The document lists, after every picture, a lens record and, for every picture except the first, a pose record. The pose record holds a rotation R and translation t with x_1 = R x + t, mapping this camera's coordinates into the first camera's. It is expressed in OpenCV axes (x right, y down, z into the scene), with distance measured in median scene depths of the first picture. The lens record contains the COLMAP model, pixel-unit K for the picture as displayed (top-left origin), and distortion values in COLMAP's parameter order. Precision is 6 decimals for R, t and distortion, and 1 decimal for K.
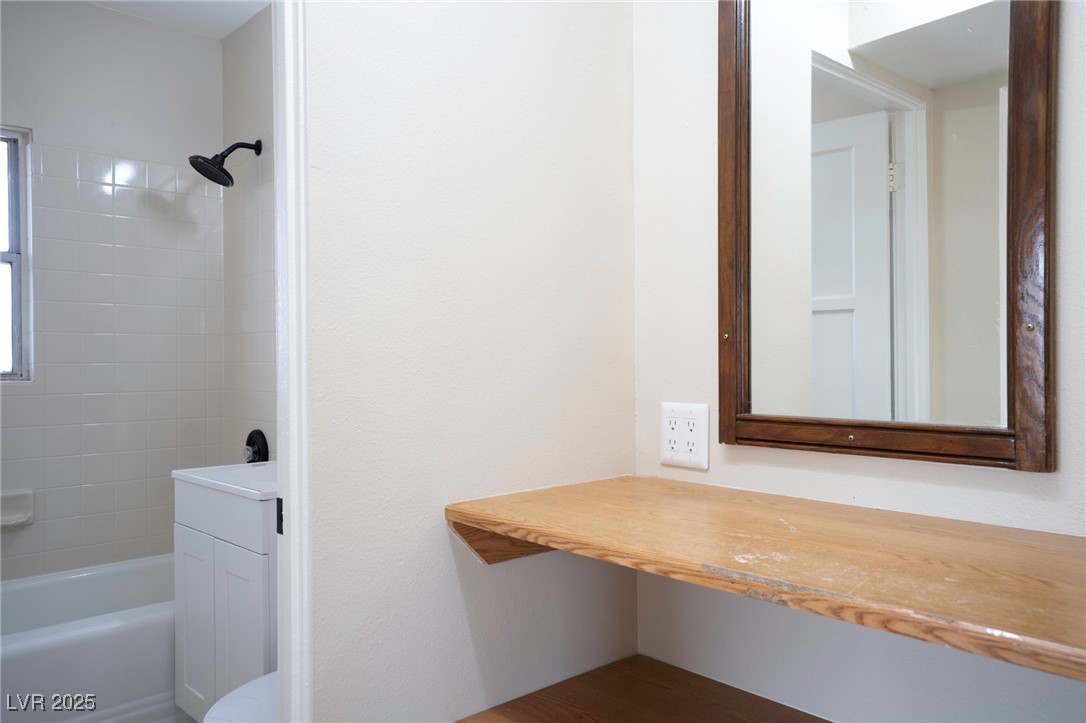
lens RADIAL K [[817.1, 0, 550.1], [0, 817.1, 360.7], [0, 0, 1]] dist [0.003706, 0.041804]
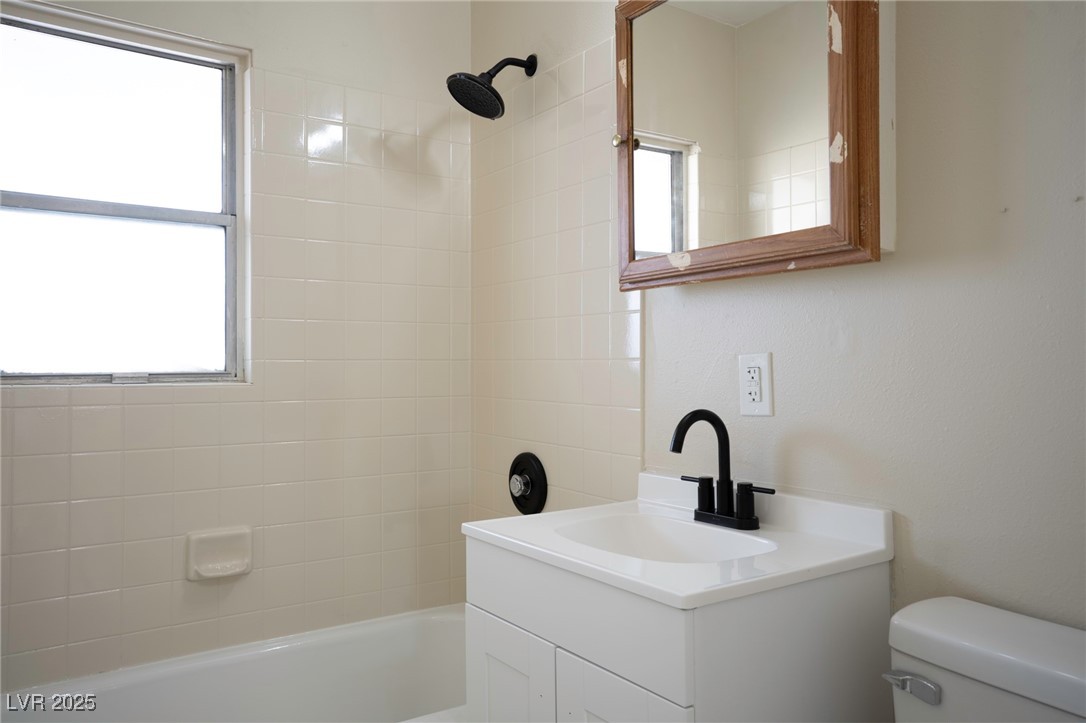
lens RADIAL K [[817.1, 0, 539.4], [0, 817.1, 358.9], [0, 0, 1]] dist [0.003706, 0.041804]
pose [[0.987926, 0.004970, -0.154844, -0.248842], [-0.005169, 0.999986, -0.000883, 0.001672], [0.154837, 0.001672, 0.987939, 0.299020]]
